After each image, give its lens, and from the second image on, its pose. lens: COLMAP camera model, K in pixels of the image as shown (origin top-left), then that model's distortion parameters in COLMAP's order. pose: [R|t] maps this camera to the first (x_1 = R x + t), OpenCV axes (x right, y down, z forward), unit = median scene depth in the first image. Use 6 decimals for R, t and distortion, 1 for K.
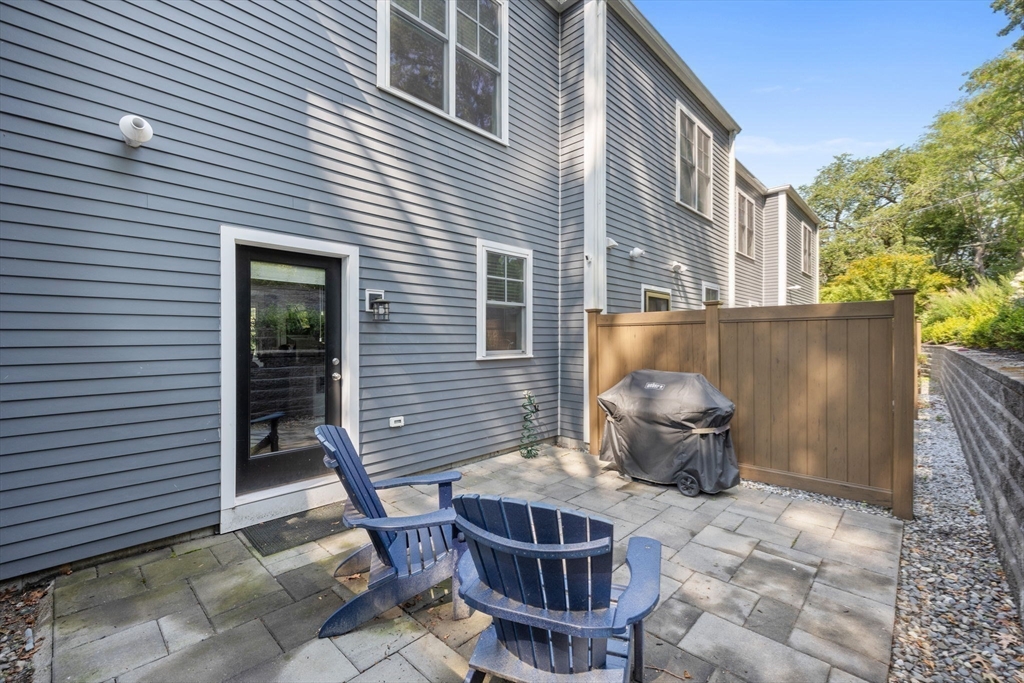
lens RADIAL K [[431.3, 0, 510.1], [0, 431.3, 340.6], [0, 0, 1]] dist [-0.001135, -0.000359]
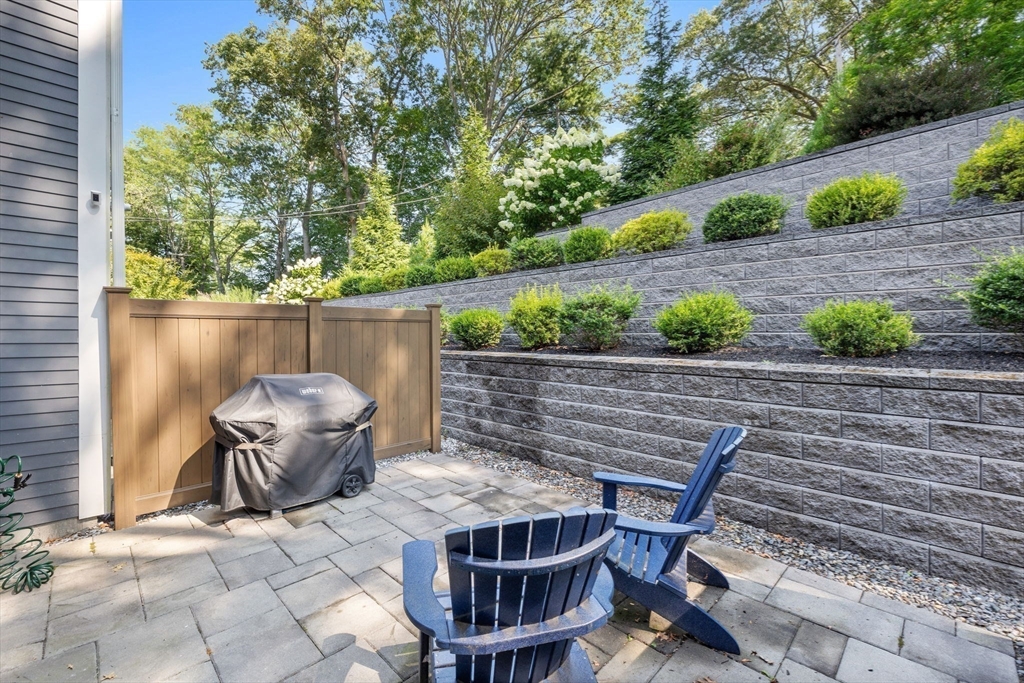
lens RADIAL K [[431.3, 0, 510.1], [0, 431.3, 340.6], [0, 0, 1]] dist [-0.001135, -0.000359]
pose [[0.019284, -0.009451, 0.999769, -0.560498], [0.004597, 0.999946, 0.009364, -0.002395], [-0.999803, 0.004416, 0.019326, 0.623501]]
